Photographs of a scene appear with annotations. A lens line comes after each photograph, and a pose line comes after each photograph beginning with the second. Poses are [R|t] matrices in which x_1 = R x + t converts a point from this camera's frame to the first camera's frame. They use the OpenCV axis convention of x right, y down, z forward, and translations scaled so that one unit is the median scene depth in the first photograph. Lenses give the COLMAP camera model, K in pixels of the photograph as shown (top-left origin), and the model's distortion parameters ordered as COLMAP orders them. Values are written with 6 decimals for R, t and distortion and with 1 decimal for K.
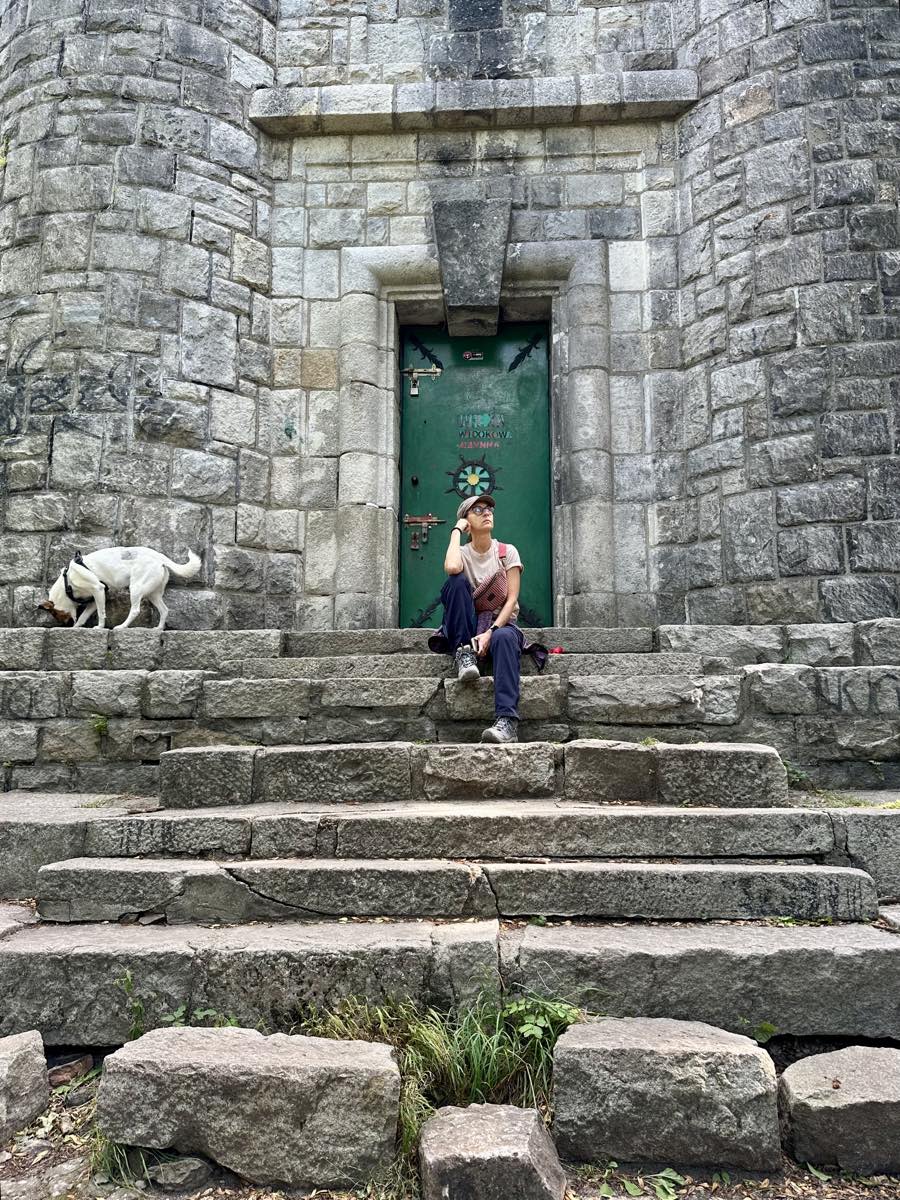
lens RADIAL K [[859.2, 0, 450.8], [0, 859.2, 595.7], [0, 0, 1]] dist [0.019840, -0.022098]
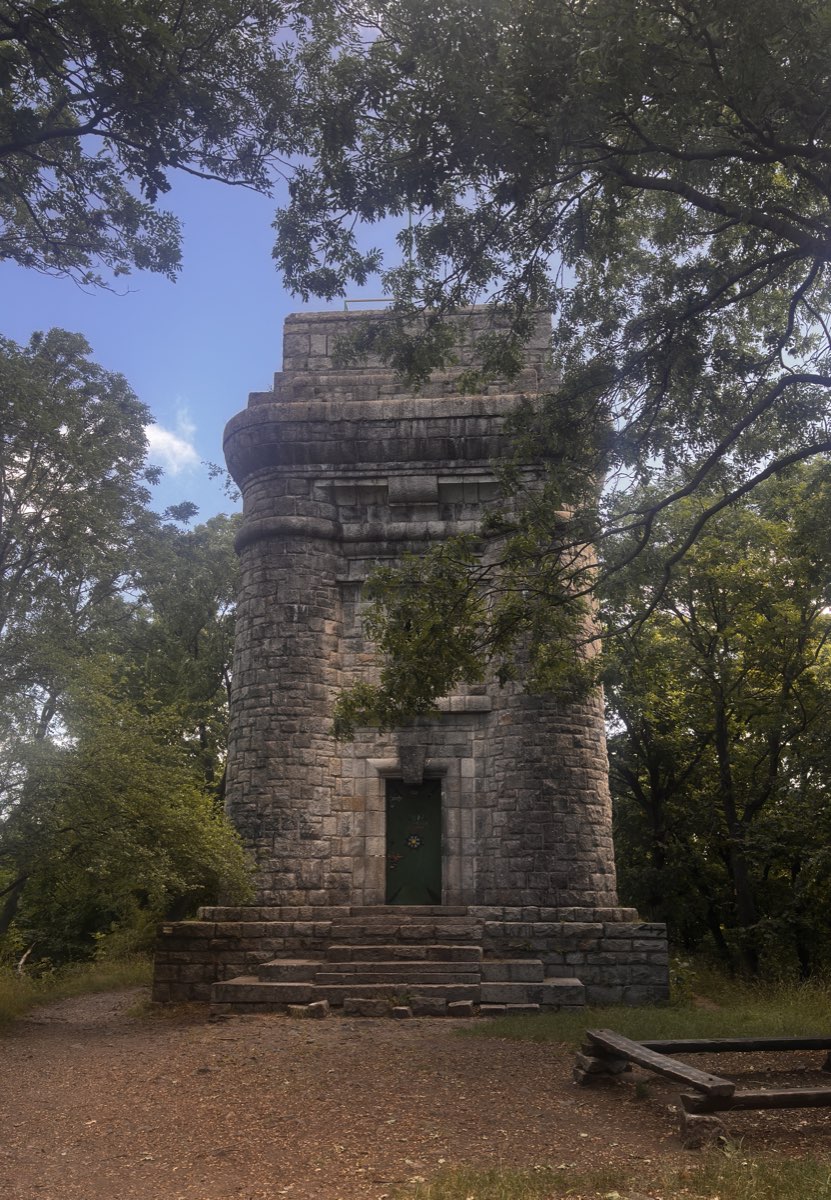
lens RADIAL K [[917.9, 0, 416.4], [0, 917.9, 655.7], [0, 0, 1]] dist [0.049955, 0.000017]
pose [[0.999856, -0.001557, -0.016915, 0.097111], [-0.000244, 0.994375, -0.105914, -0.470081], [0.016985, 0.105903, 0.994231, -2.236658]]
